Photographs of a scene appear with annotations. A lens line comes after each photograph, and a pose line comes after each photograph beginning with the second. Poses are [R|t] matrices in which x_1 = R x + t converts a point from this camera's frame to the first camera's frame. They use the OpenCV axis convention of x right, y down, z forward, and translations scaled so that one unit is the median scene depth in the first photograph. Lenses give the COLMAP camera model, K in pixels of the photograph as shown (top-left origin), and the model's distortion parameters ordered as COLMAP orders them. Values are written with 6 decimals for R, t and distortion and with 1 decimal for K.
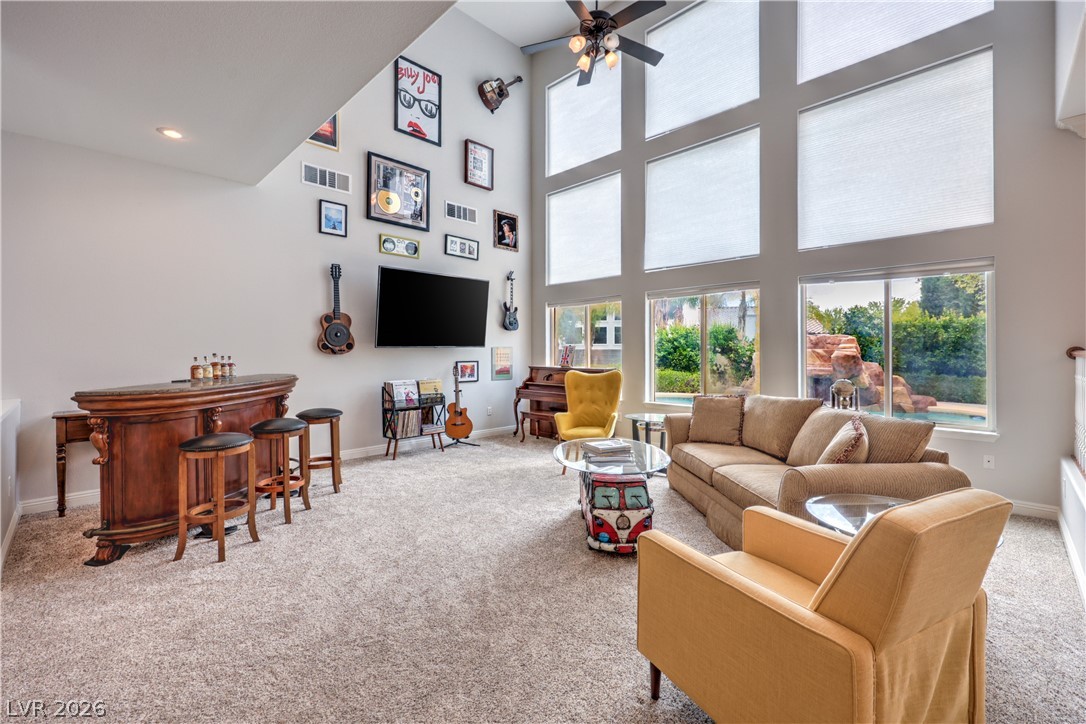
lens RADIAL K [[450.3, 0, 543.2], [0, 450.3, 353.6], [0, 0, 1]] dist [-0.000761, 0.000063]
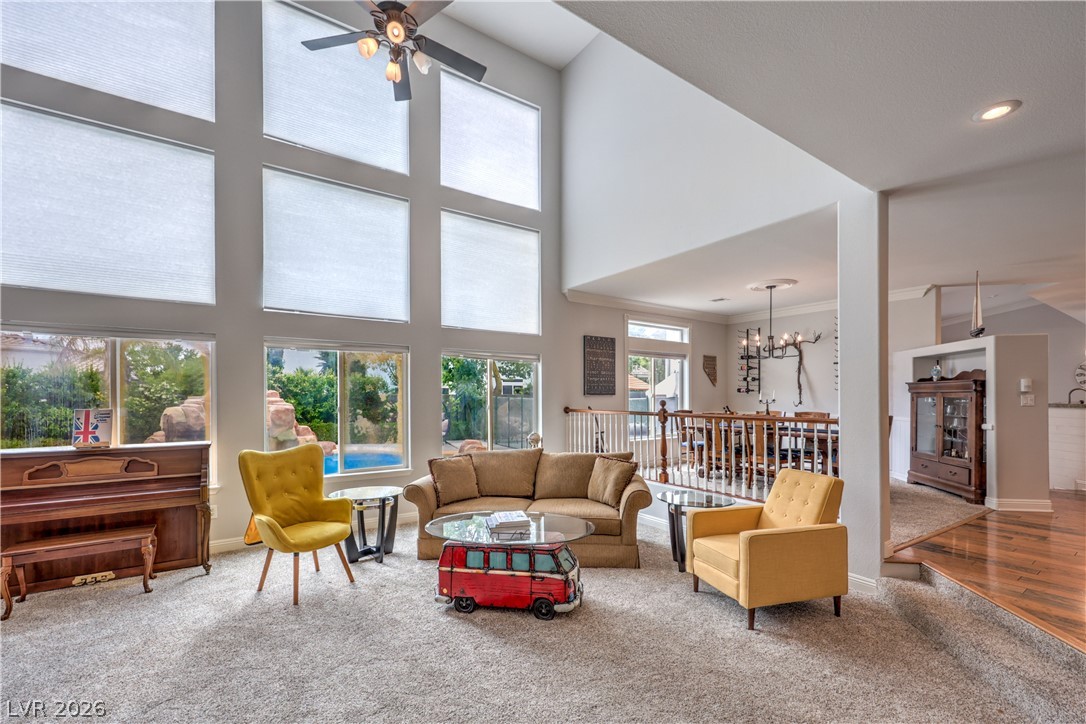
lens RADIAL K [[450.3, 0, 528.5], [0, 450.3, 408.1], [0, 0, 1]] dist [-0.000761, 0.000063]
pose [[0.220587, -0.004723, 0.975356, -0.464242], [0.023929, 0.999713, -0.000571, -0.008230], [-0.975074, 0.023465, 0.220637, 0.465974]]
